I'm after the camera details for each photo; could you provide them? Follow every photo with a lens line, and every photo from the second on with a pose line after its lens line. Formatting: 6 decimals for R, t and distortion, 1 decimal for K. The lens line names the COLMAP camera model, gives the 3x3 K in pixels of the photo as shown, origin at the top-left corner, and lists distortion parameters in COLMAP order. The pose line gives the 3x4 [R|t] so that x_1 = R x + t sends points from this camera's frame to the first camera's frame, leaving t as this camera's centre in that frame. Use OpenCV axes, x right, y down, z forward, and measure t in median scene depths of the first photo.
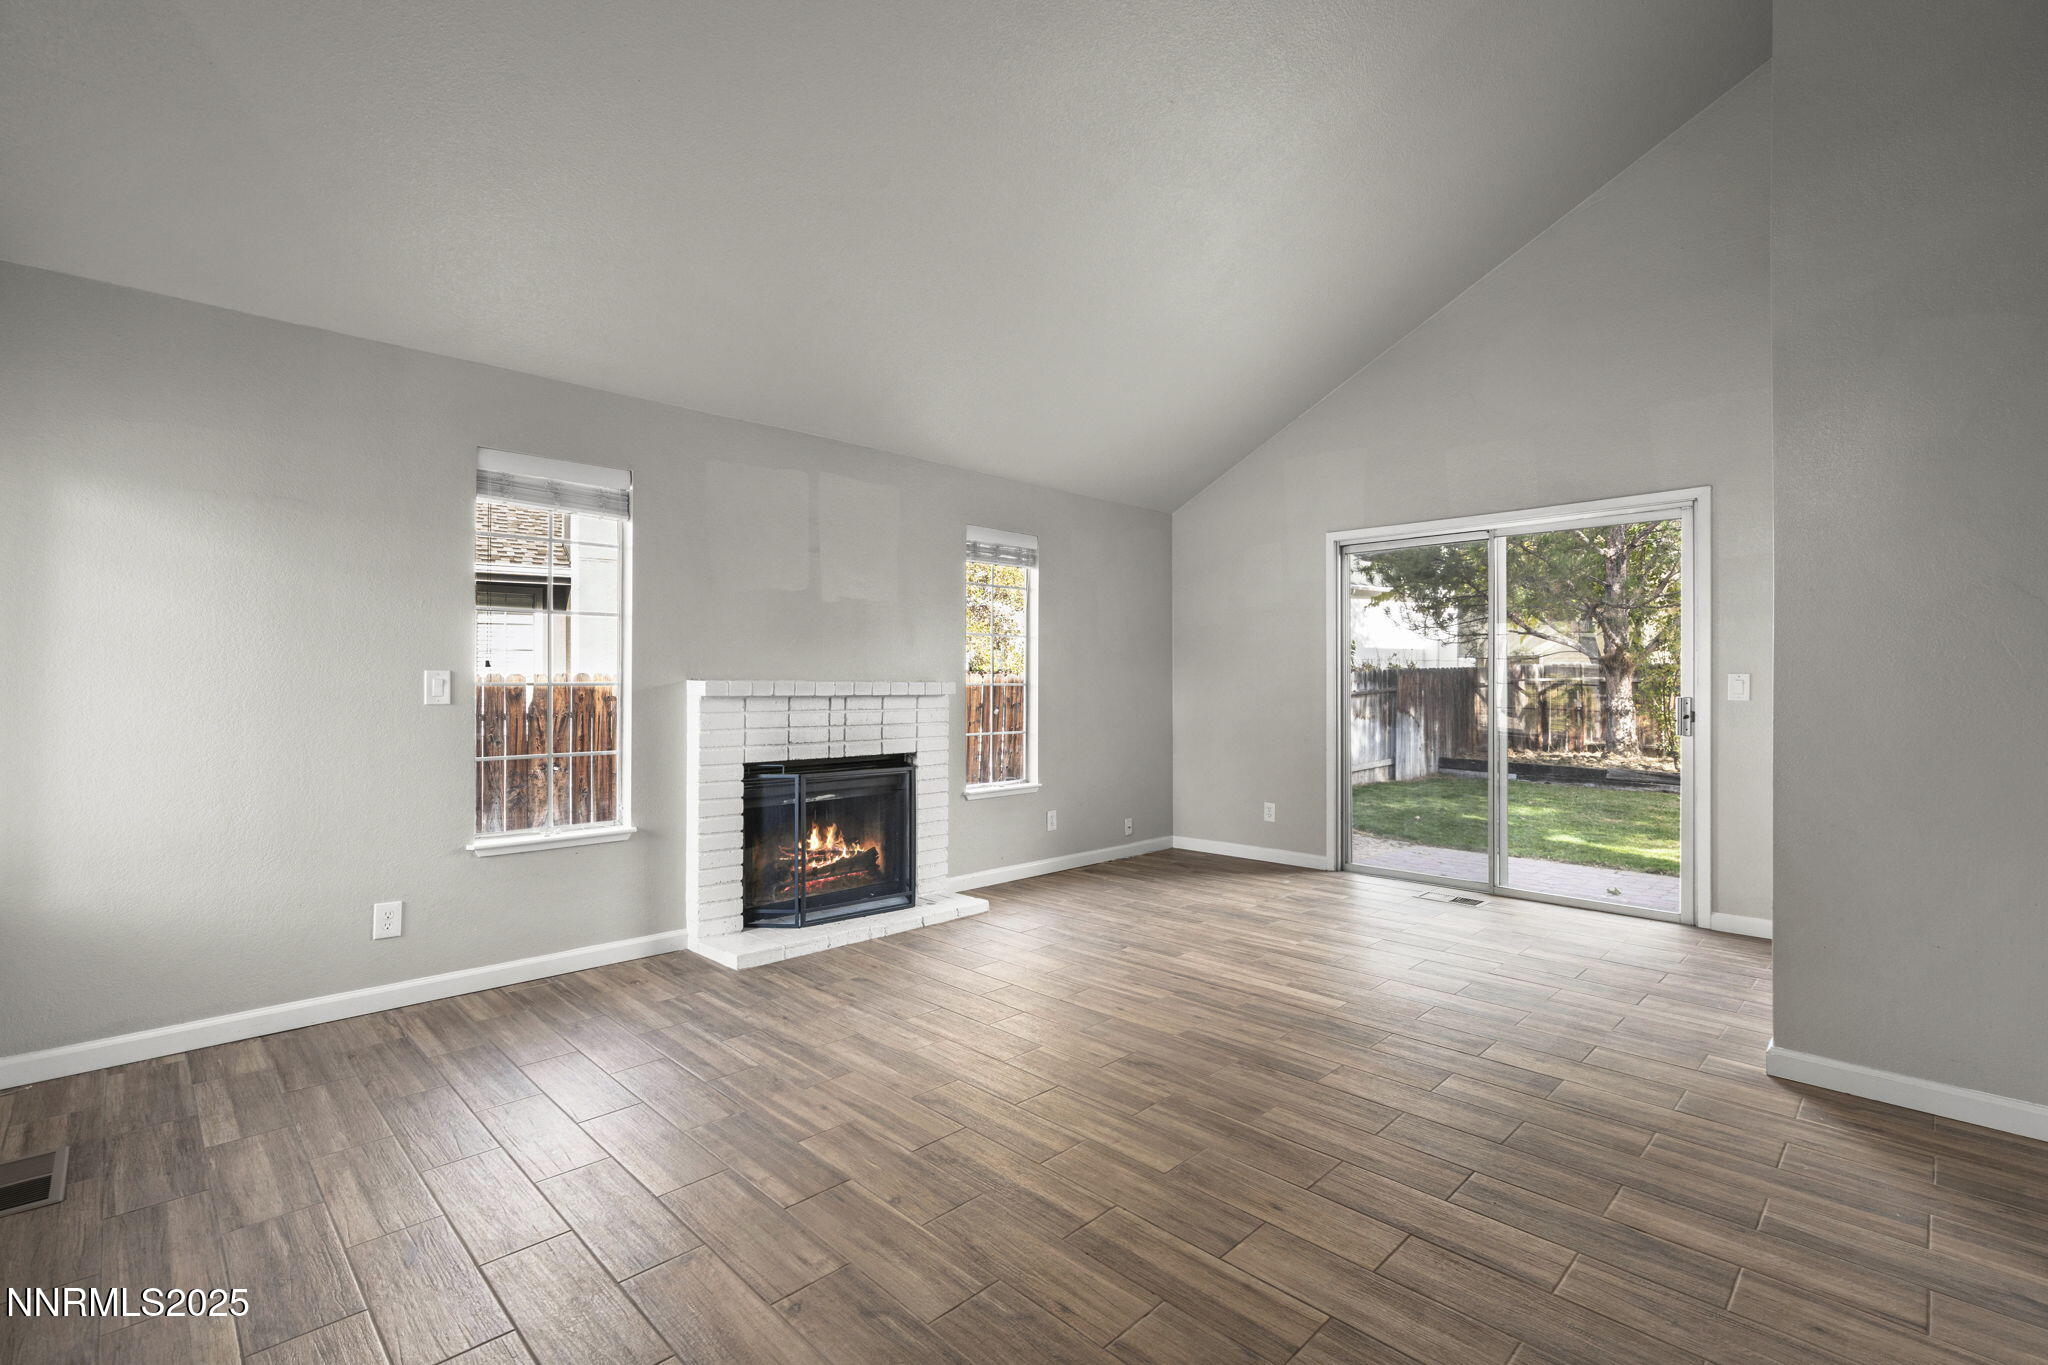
lens RADIAL K [[926.3, 0, 1021.2], [0, 926.3, 675.3], [0, 0, 1]] dist [-0.013420, -0.001992]
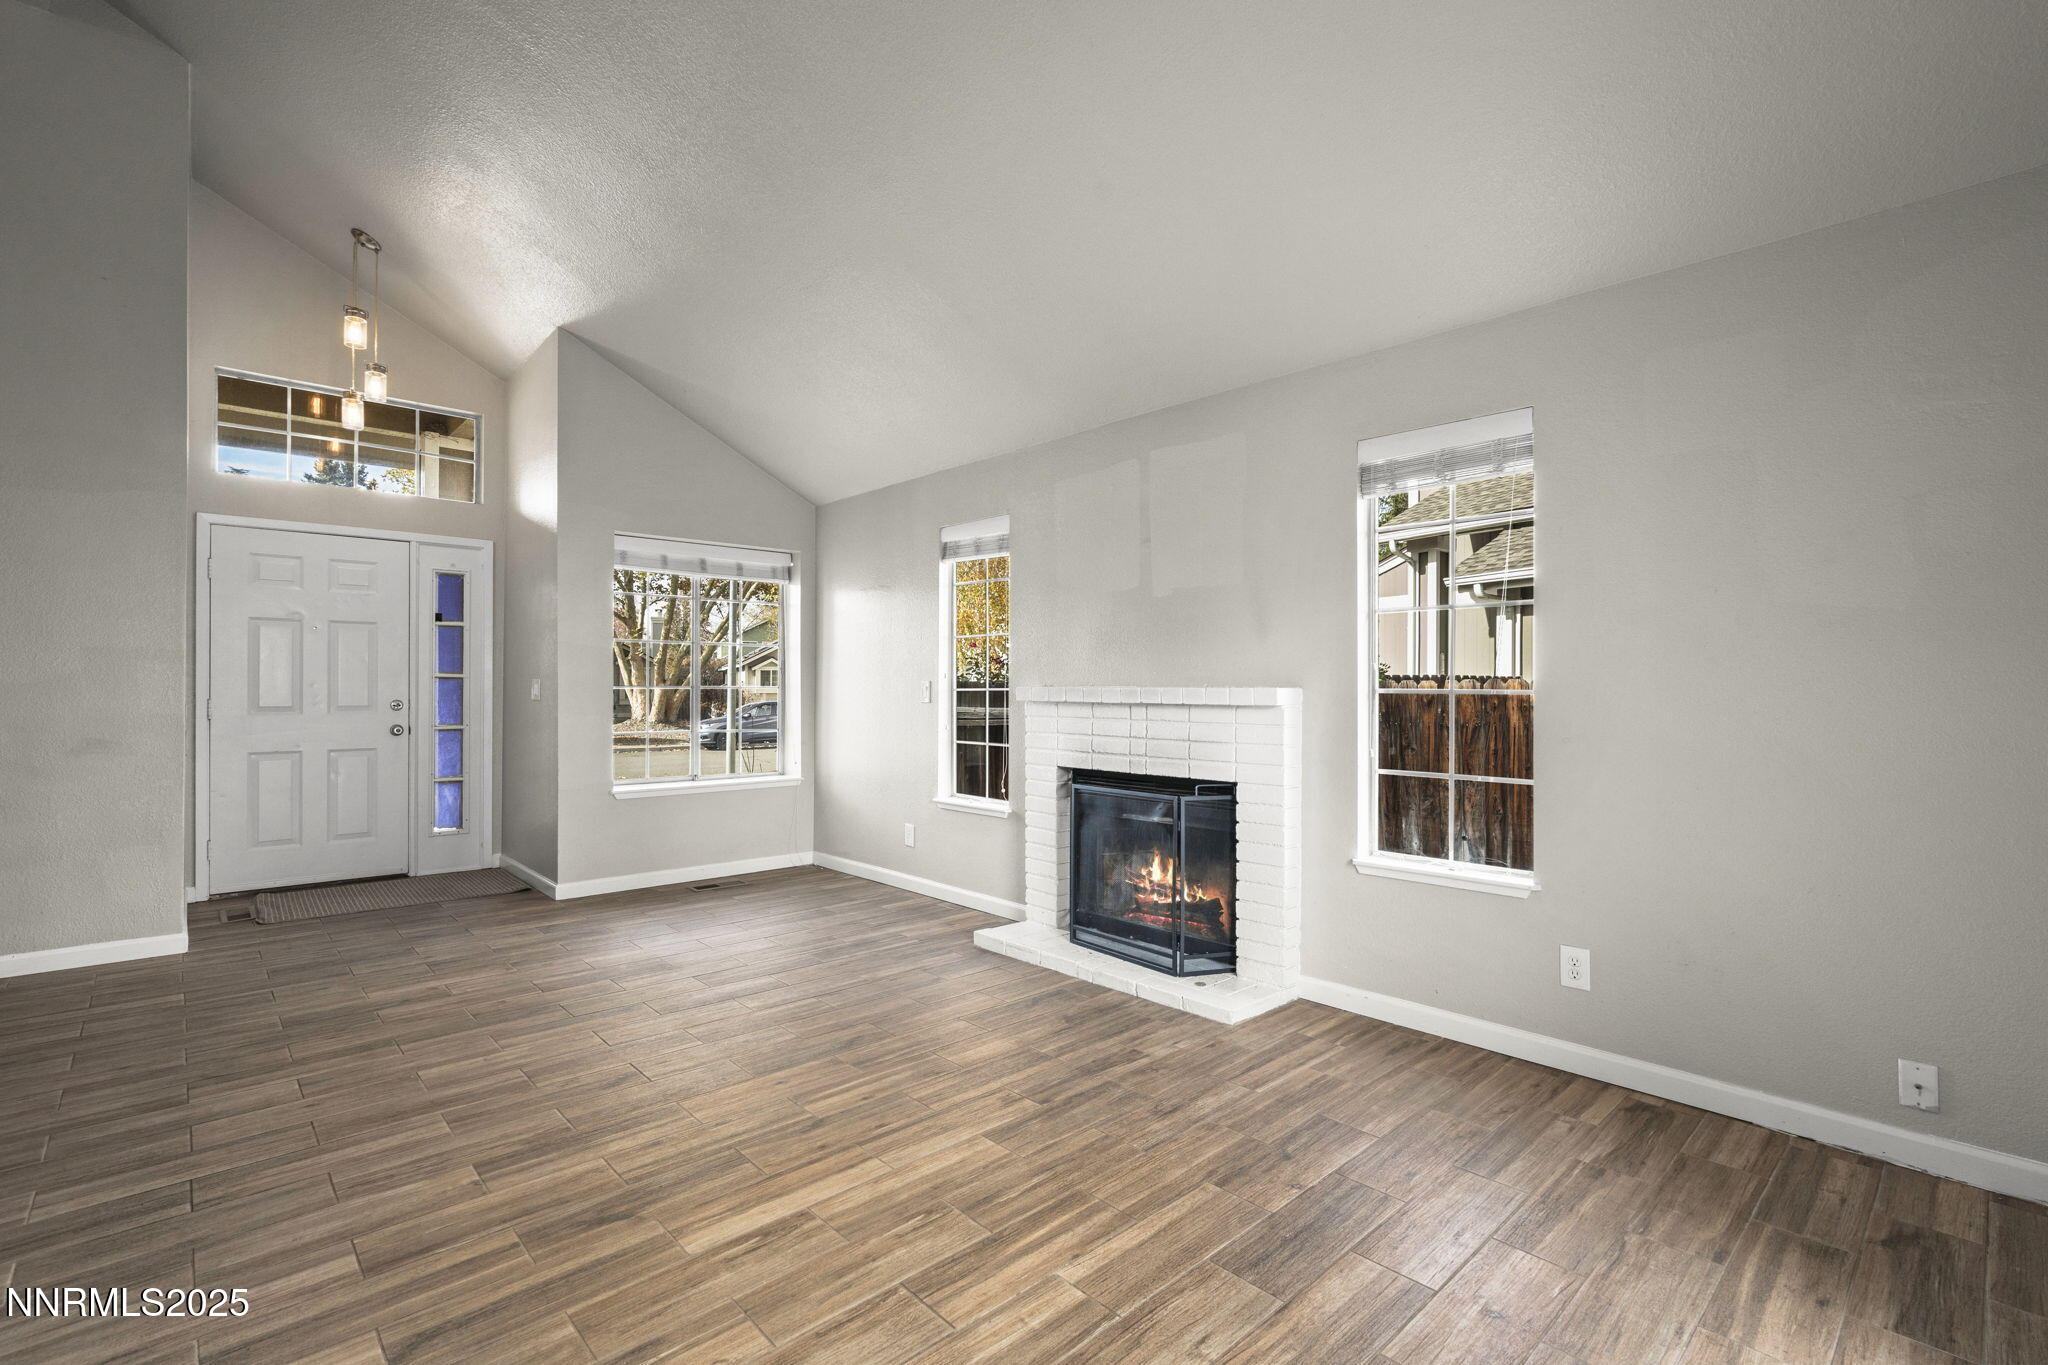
lens RADIAL K [[926.3, 0, 1022.3], [0, 926.3, 694.0], [0, 0, 1]] dist [-0.013420, -0.001992]
pose [[-0.035220, -0.005730, -0.999363, 0.714383], [-0.003356, 0.999979, -0.005615, 0.018946], [0.999374, 0.003156, -0.035238, 0.971859]]
